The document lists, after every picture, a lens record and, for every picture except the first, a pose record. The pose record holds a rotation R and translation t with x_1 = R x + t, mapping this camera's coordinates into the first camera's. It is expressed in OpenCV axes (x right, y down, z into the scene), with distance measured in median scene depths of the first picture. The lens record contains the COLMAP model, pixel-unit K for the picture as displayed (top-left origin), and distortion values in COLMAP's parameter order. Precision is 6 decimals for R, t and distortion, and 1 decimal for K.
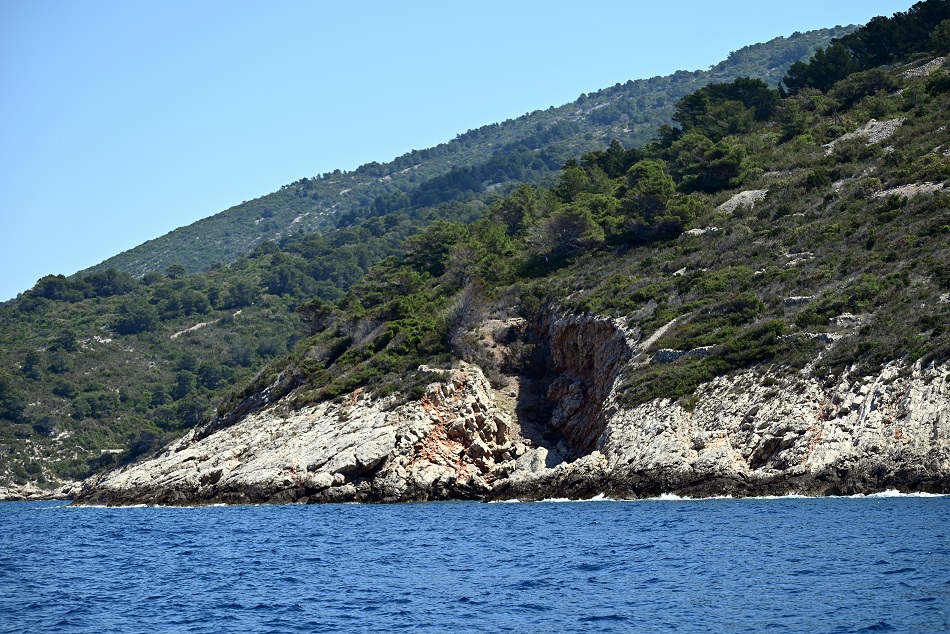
lens RADIAL K [[2977.9, 0, 474.8], [0, 2977.9, 317.5], [0, 0, 1]] dist [-0.088209, 0.000000]
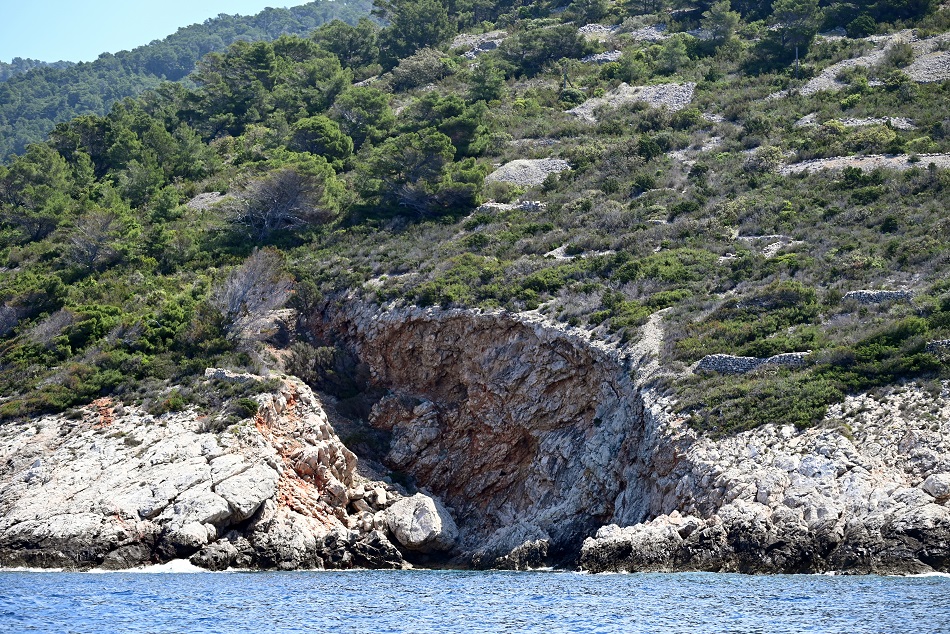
lens RADIAL K [[2977.9, 0, 475.1], [0, 2977.9, 316.9], [0, 0, 1]] dist [-0.088209, 0.000000]
pose [[0.918993, 0.052970, 0.390699, -0.243905], [-0.043259, 0.998498, -0.033622, 0.026193], [-0.391893, 0.013998, 0.919904, 0.373445]]
